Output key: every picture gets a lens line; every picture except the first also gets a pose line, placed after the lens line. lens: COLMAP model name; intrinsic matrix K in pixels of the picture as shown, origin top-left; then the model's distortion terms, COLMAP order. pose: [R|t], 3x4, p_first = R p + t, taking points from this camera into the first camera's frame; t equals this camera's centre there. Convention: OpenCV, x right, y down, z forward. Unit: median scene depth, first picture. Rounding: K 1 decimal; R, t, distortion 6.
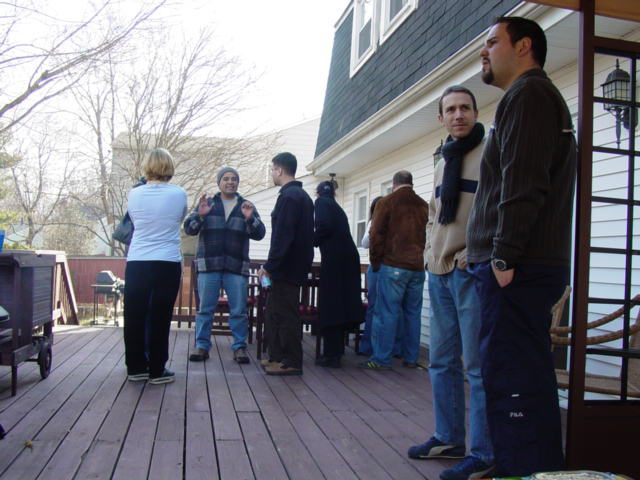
lens RADIAL K [[638.3, 0, 320.0], [0, 638.3, 240.0], [0, 0, 1]] dist [-0.175813, 0.187515]
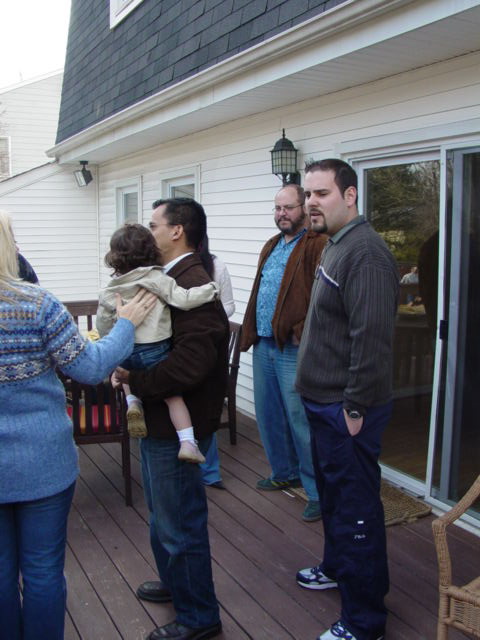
lens RADIAL K [[638.3, 0, 240.0], [0, 638.3, 320.0], [0, 0, 1]] dist [-0.175813, 0.187515]
pose [[0.953138, -0.084142, 0.290598, -0.037248], [0.029945, 0.982067, 0.186136, -0.055020], [-0.301049, -0.168712, 0.938566, 0.230911]]
